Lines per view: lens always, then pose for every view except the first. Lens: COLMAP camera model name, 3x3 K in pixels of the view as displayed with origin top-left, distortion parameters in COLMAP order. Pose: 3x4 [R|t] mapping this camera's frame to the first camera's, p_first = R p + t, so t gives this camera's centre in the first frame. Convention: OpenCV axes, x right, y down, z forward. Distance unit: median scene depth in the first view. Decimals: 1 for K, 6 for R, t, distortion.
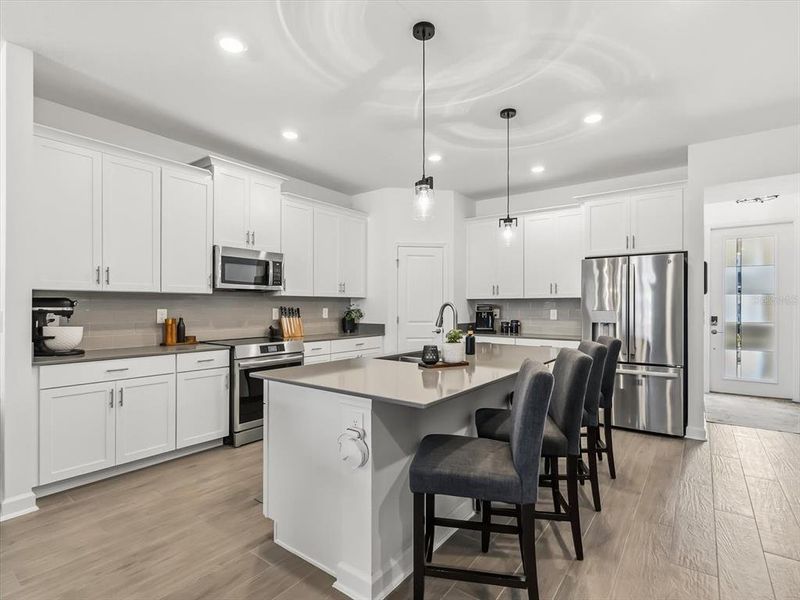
lens RADIAL K [[404.3, 0, 406.2], [0, 404.3, 305.5], [0, 0, 1]] dist [-0.004652, -0.001115]
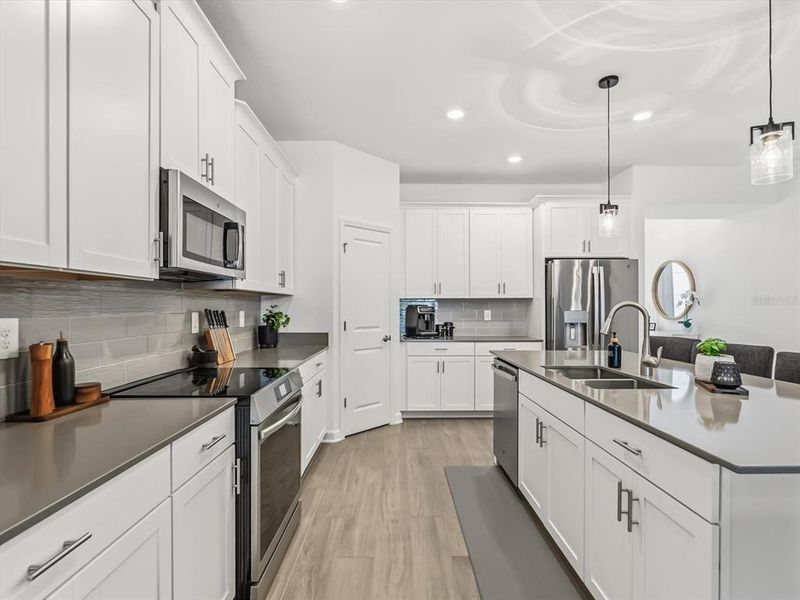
lens RADIAL K [[404.3, 0, 404.1], [0, 404.3, 305.4], [0, 0, 1]] dist [-0.004652, -0.001115]
pose [[0.800002, -0.001235, 0.599996, -0.427176], [0.002081, 0.999998, -0.000717, -0.001394], [-0.599993, 0.001822, 0.800003, 0.405528]]
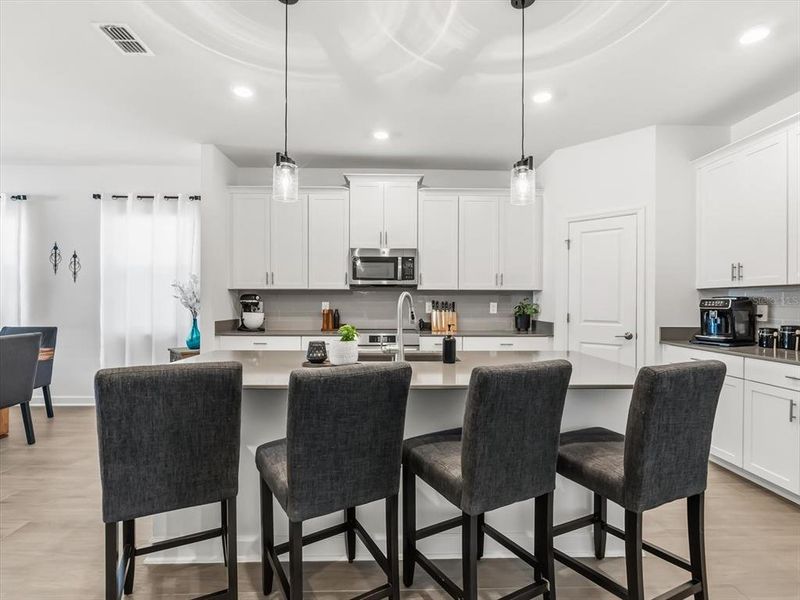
lens RADIAL K [[404.3, 0, 404.5], [0, 404.3, 305.9], [0, 0, 1]] dist [-0.004652, -0.001115]
pose [[0.611790, 0.008397, -0.790975, 0.456522], [-0.002270, 0.999958, 0.008860, 0.007283], [0.791017, -0.003625, 0.611784, 0.321127]]
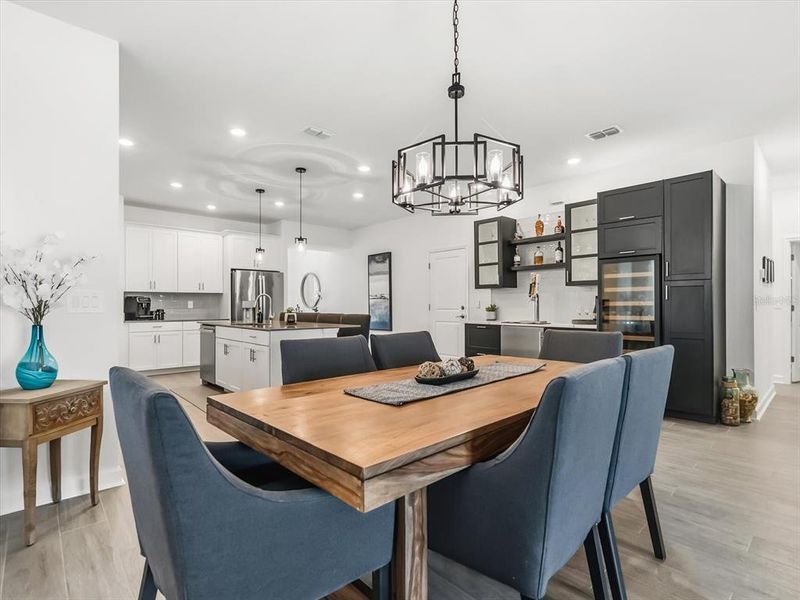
lens RADIAL K [[404.3, 0, 401.9], [0, 404.3, 308.3], [0, 0, 1]] dist [-0.004652, -0.001115]
pose [[0.201639, -0.007561, 0.979431, -0.985477], [-0.002547, 0.999963, 0.008244, 0.024927], [-0.979457, -0.004157, 0.201612, 0.005317]]
